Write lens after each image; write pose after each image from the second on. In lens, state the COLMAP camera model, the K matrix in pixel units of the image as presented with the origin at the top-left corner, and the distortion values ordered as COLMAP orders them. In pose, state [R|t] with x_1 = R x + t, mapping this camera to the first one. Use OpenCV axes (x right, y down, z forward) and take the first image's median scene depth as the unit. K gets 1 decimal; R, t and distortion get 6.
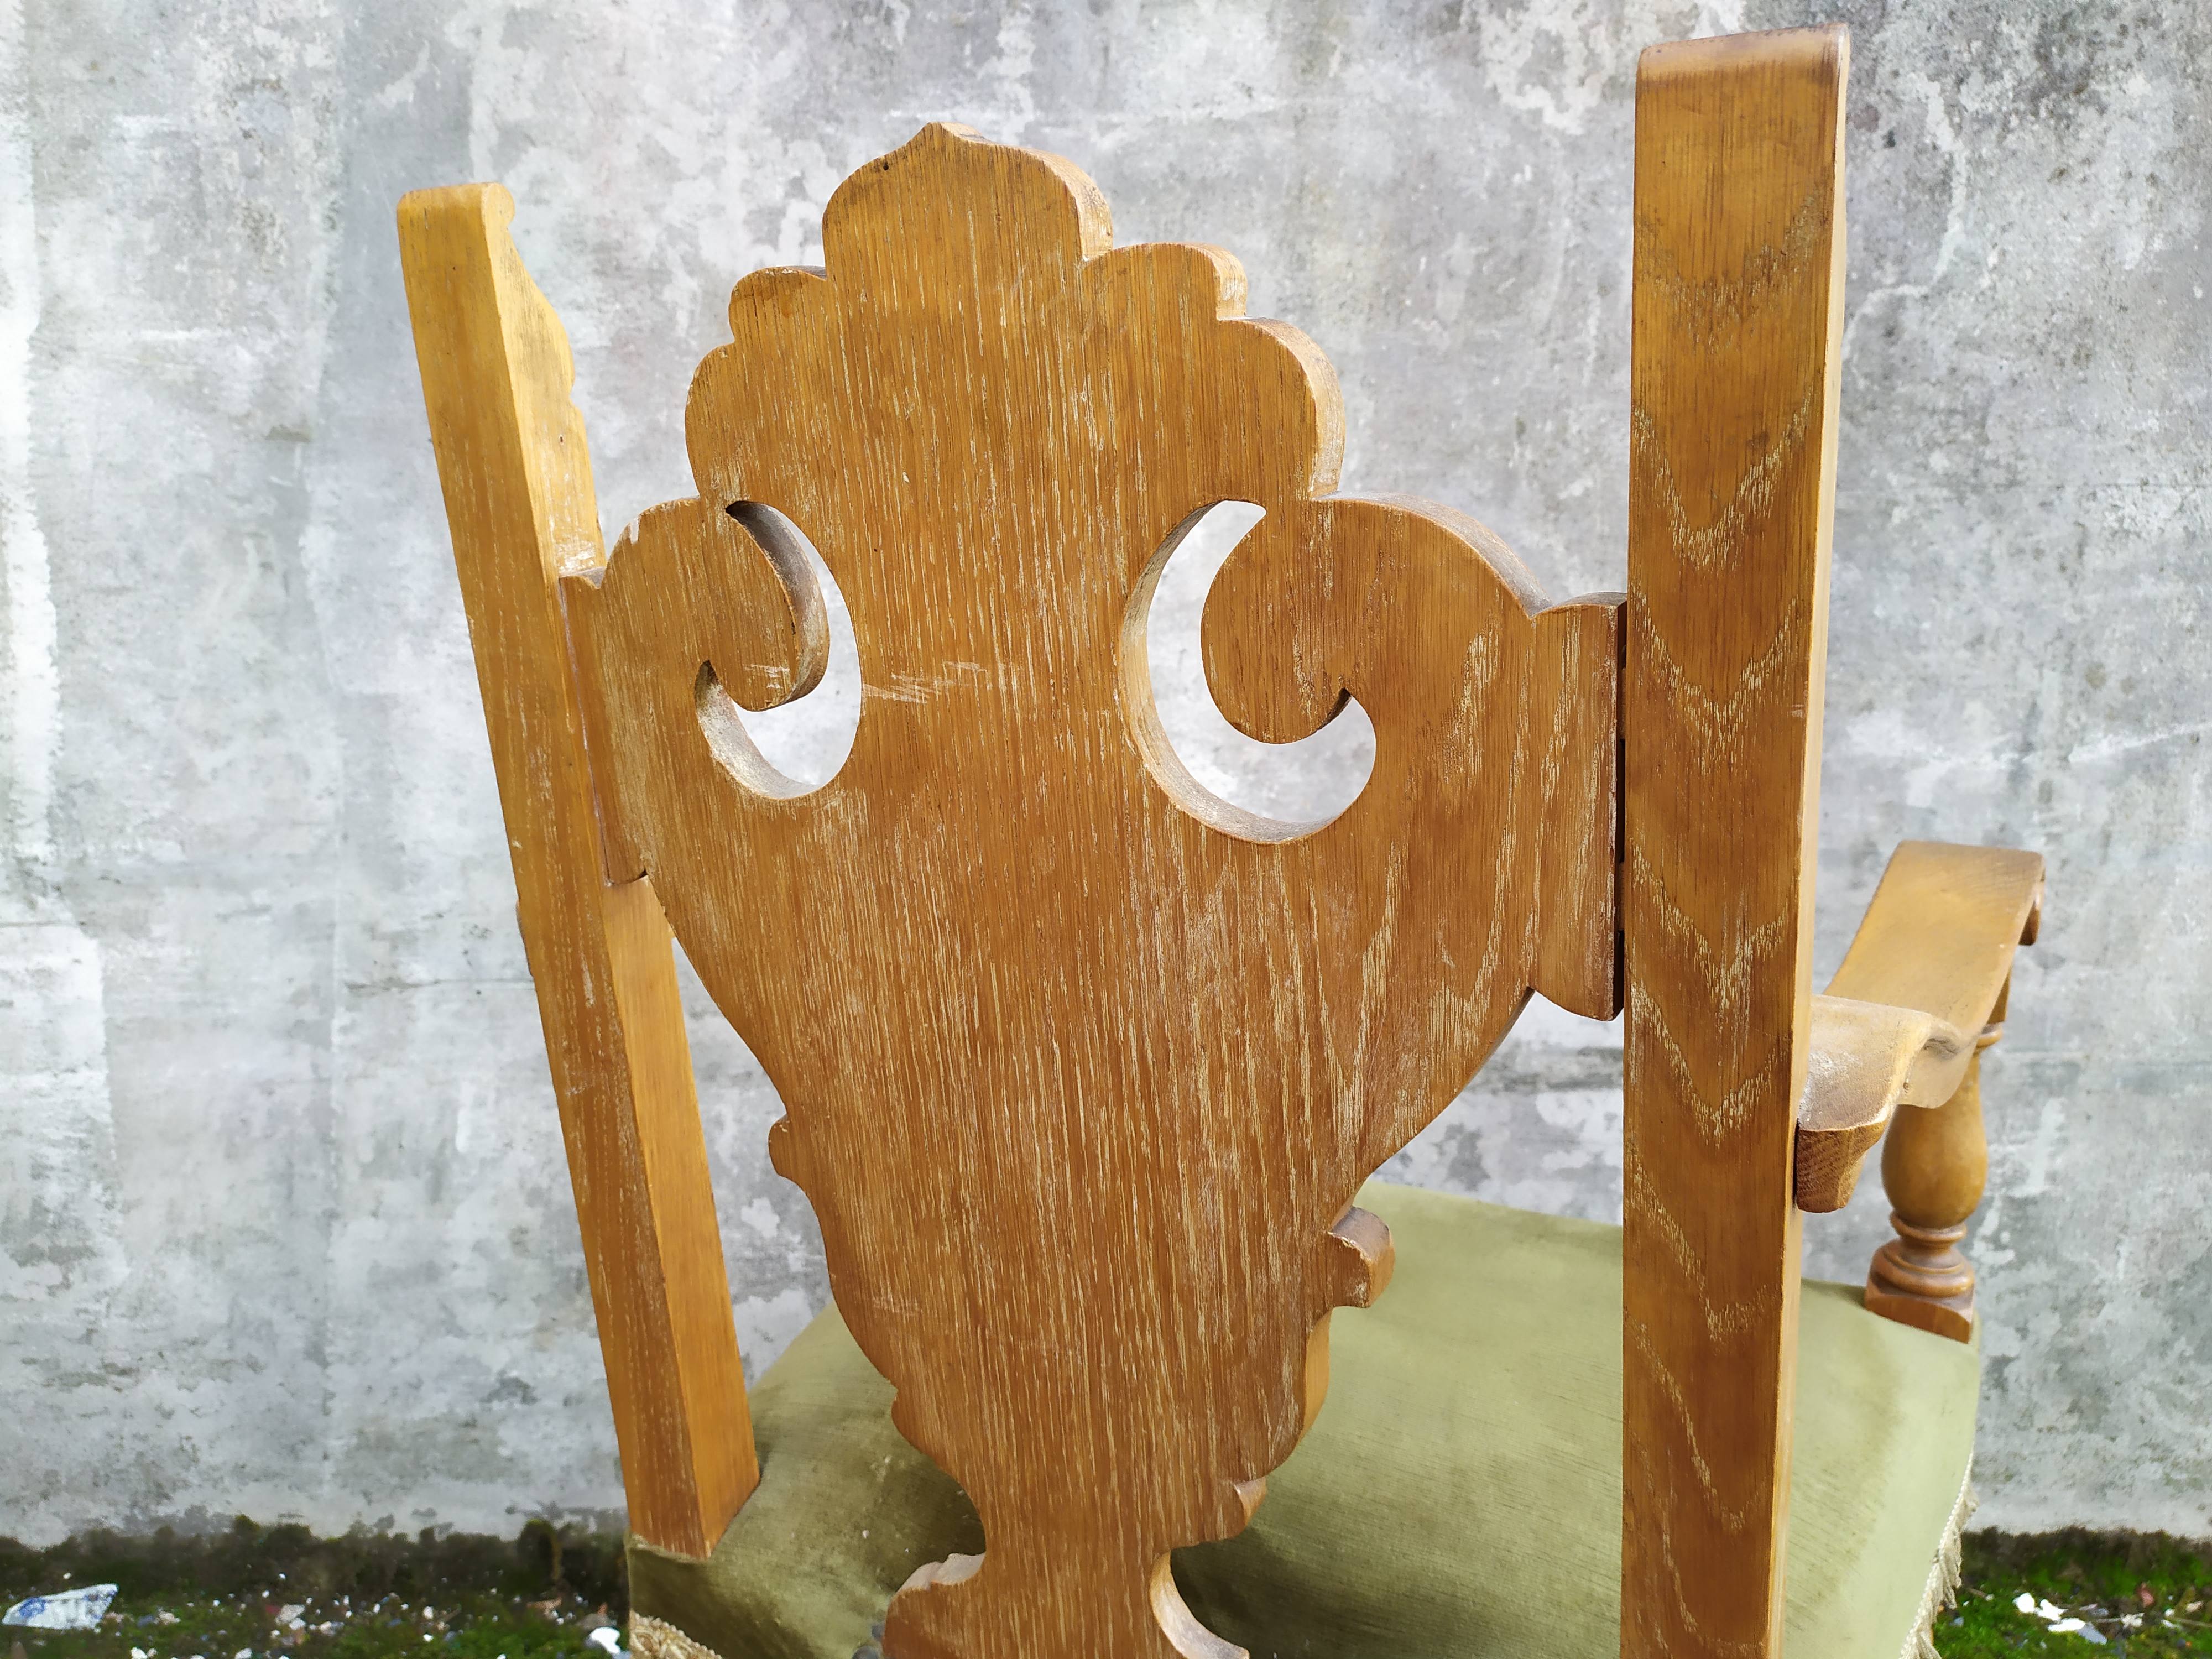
lens RADIAL K [[1686.6, 0, 1135.2], [0, 1686.6, 818.1], [0, 0, 1]] dist [0.029701, -0.029674]
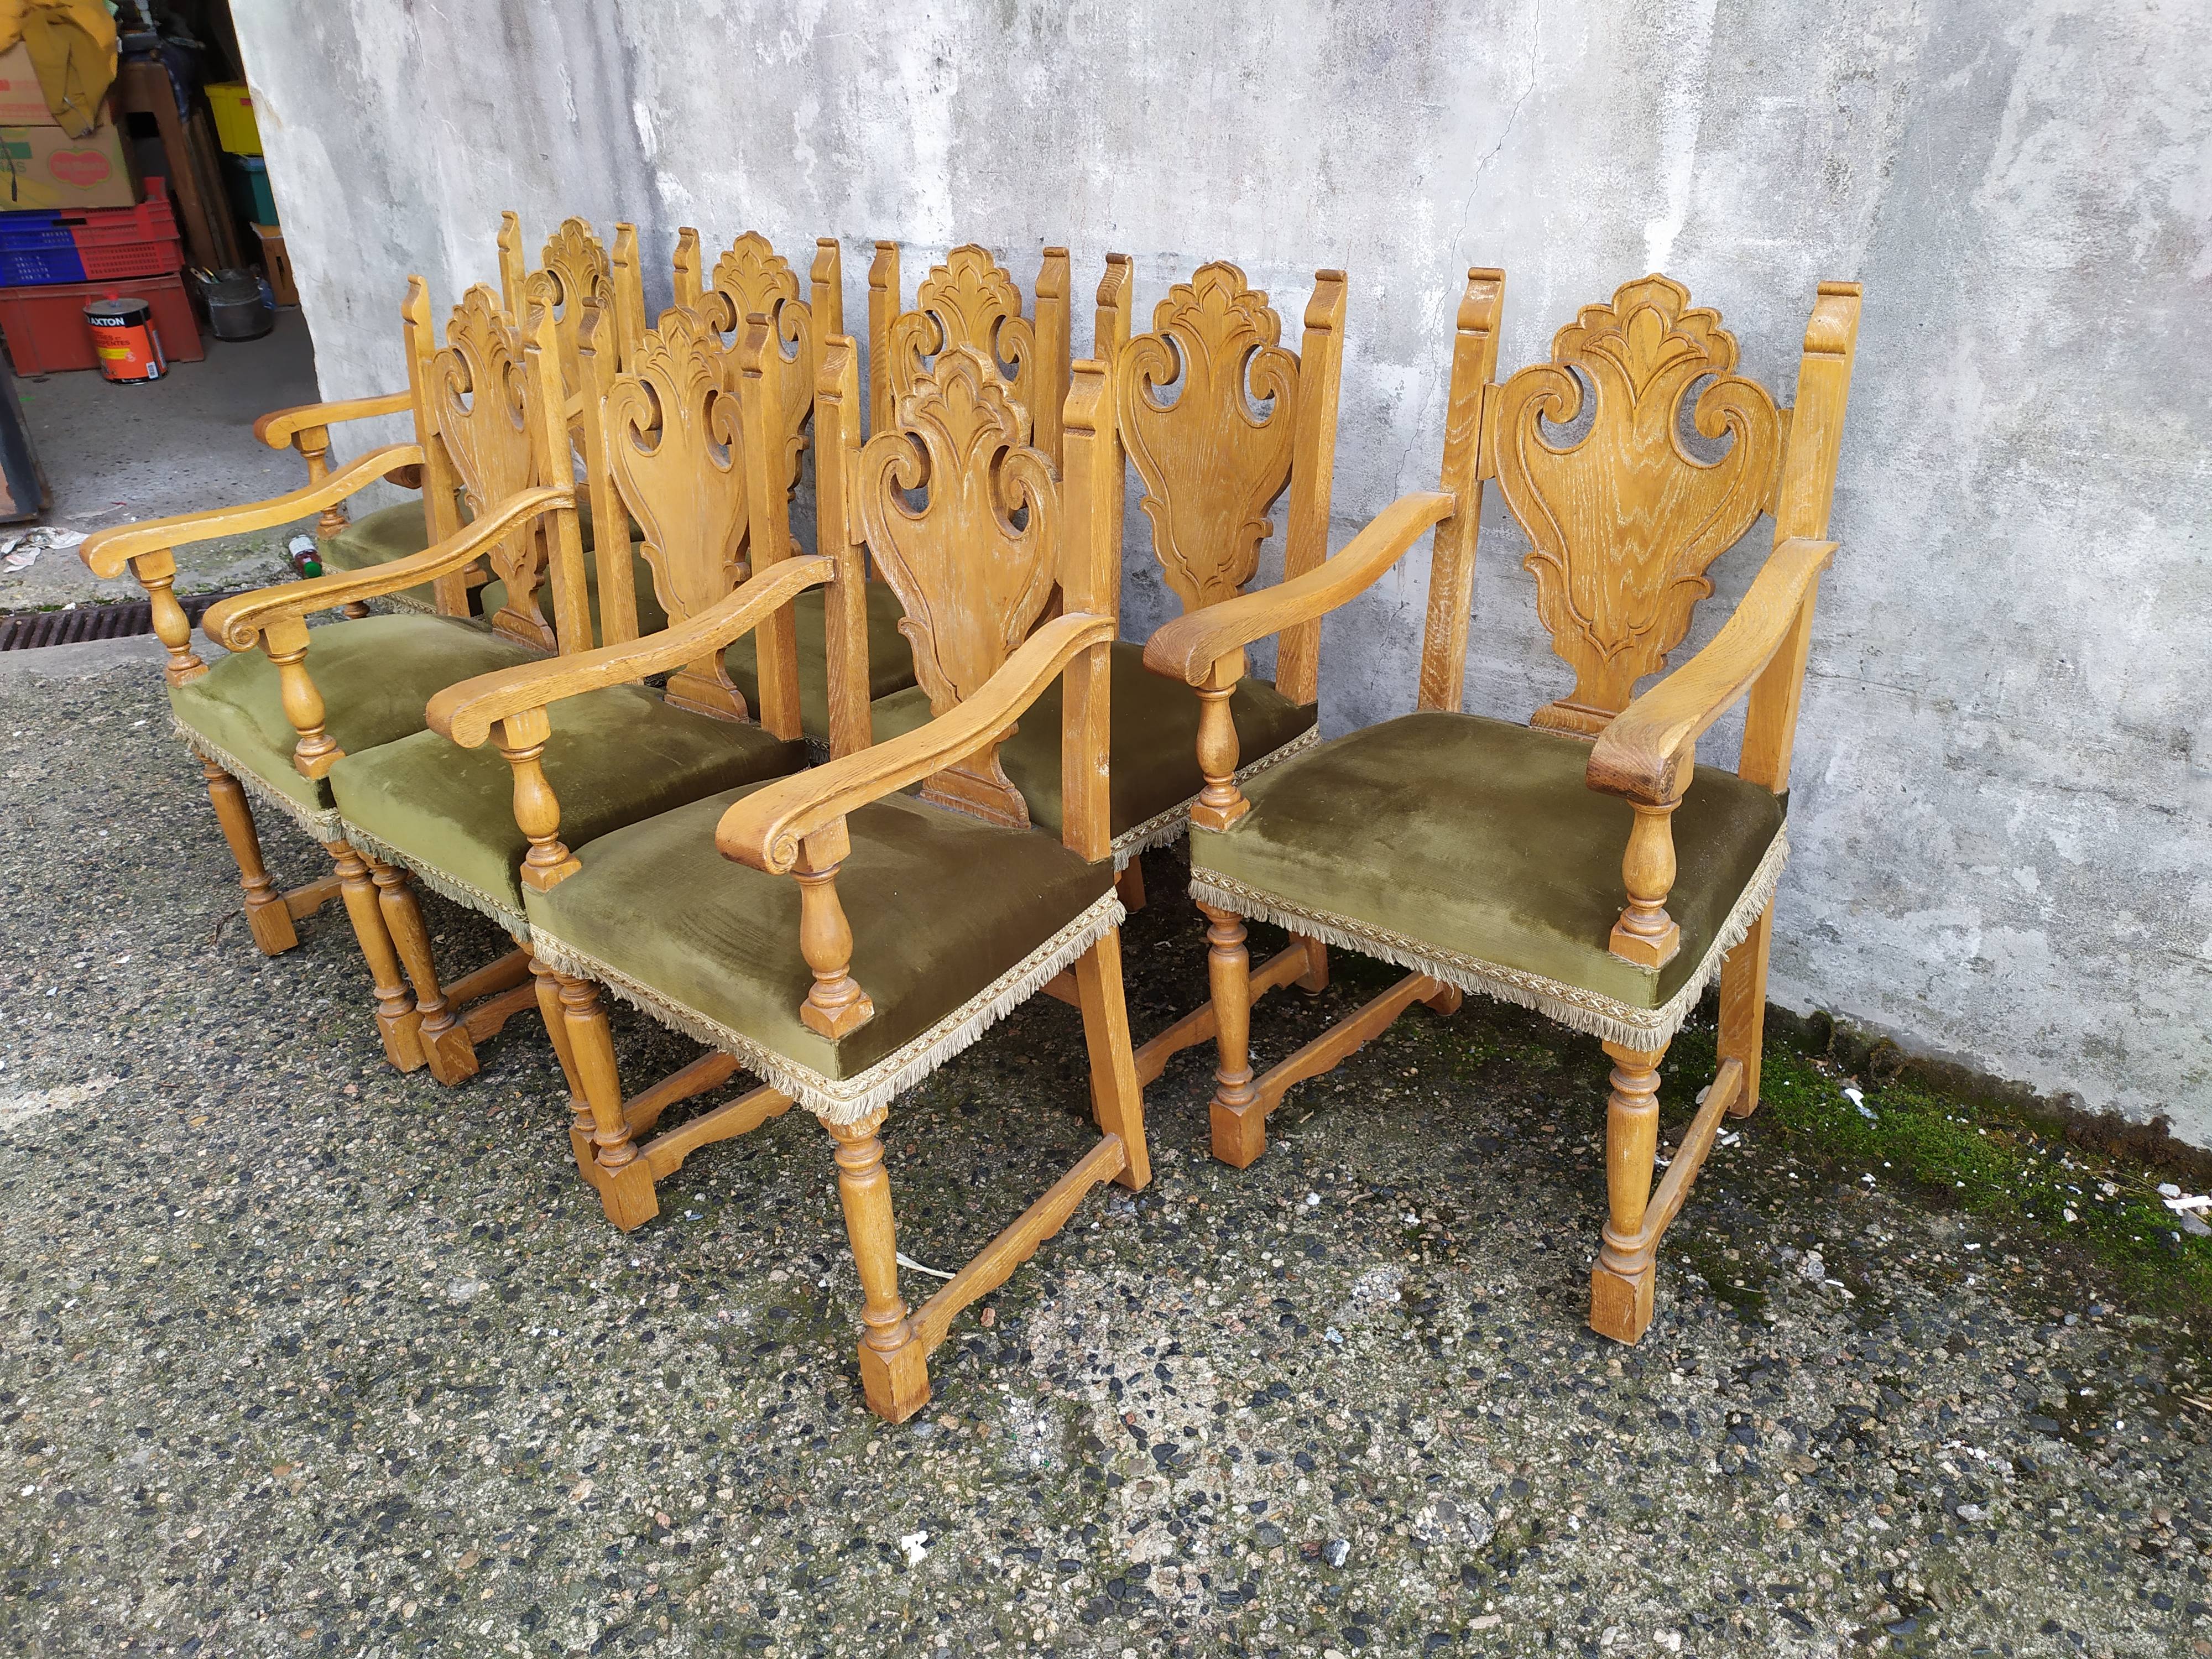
lens RADIAL K [[1686.6, 0, 1093.1], [0, 1686.6, 829.5], [0, 0, 1]] dist [0.029701, -0.029674]
pose [[0.738216, 0.275336, -0.615814, 0.077098], [-0.063741, 0.937294, 0.342663, -0.273915], [0.671546, -0.213707, 0.709476, -0.607978]]
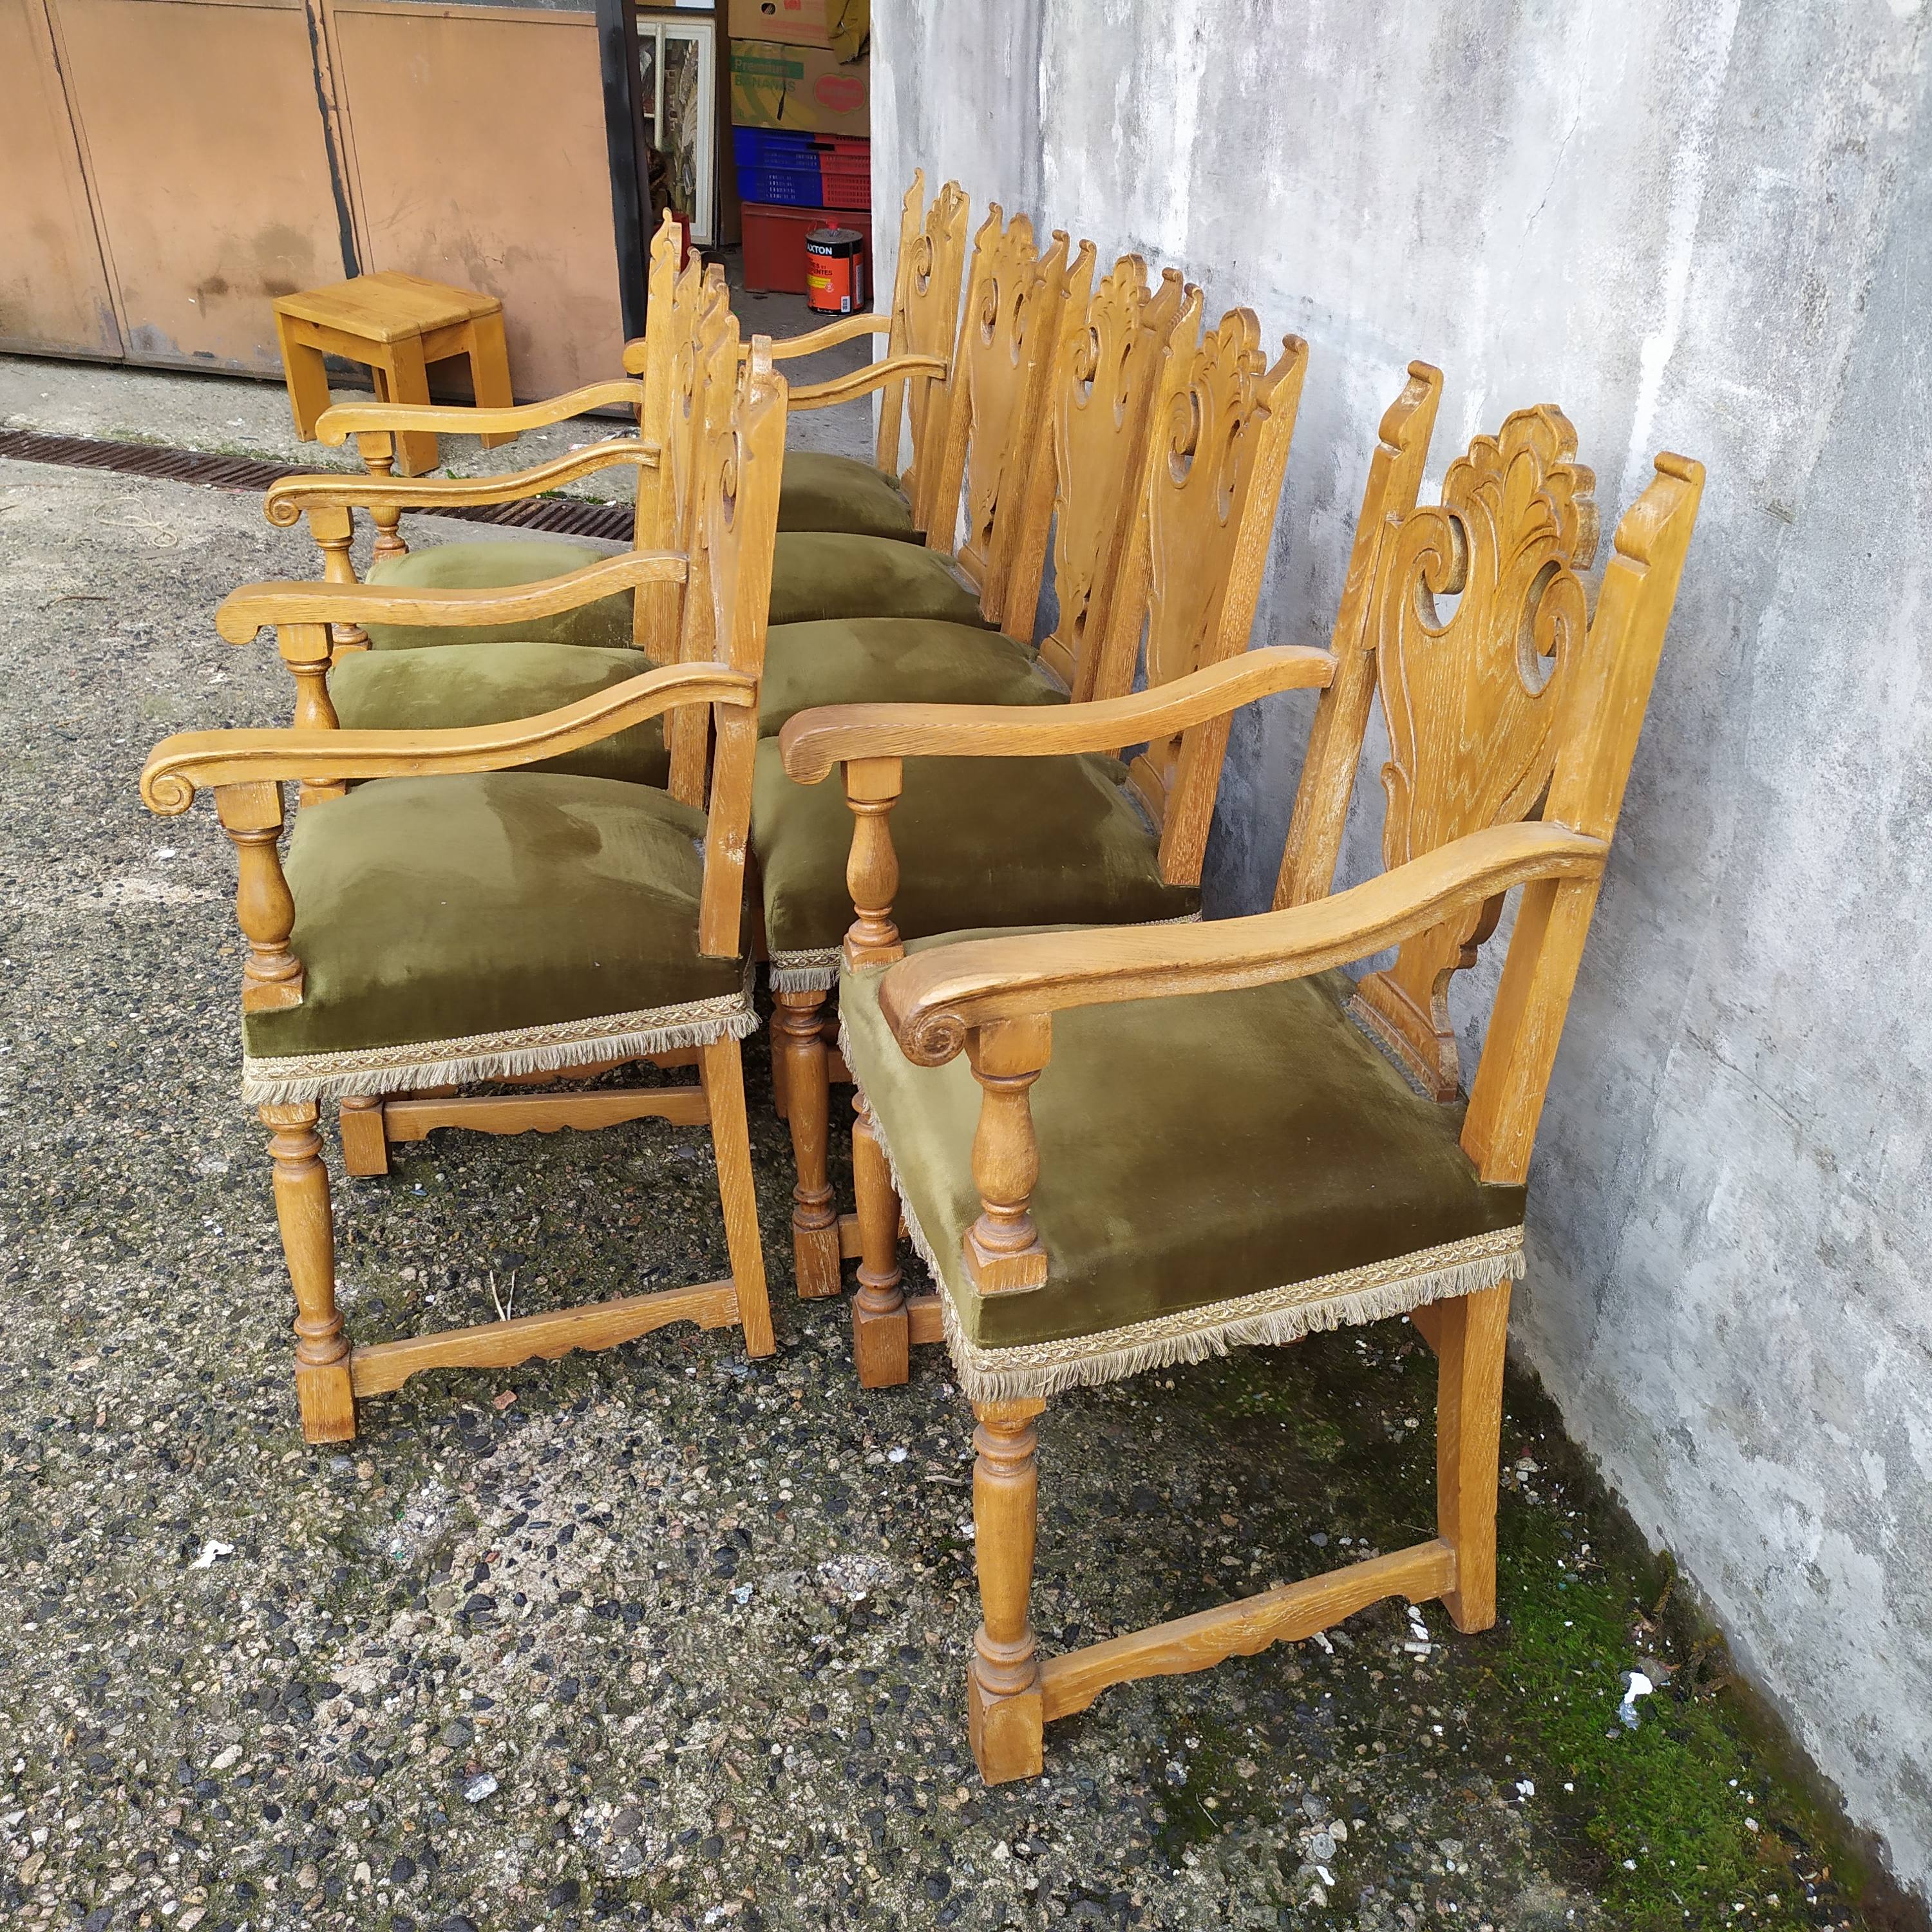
lens RADIAL K [[1950.9, 0, 950.0], [0, 1950.9, 960.1], [0, 0, 1]] dist [0.029901, 0.000000]
pose [[0.201615, 0.449049, -0.870463, 0.508746], [-0.176769, 0.890802, 0.418599, -0.388575], [0.963382, 0.069475, 0.258977, 0.269677]]
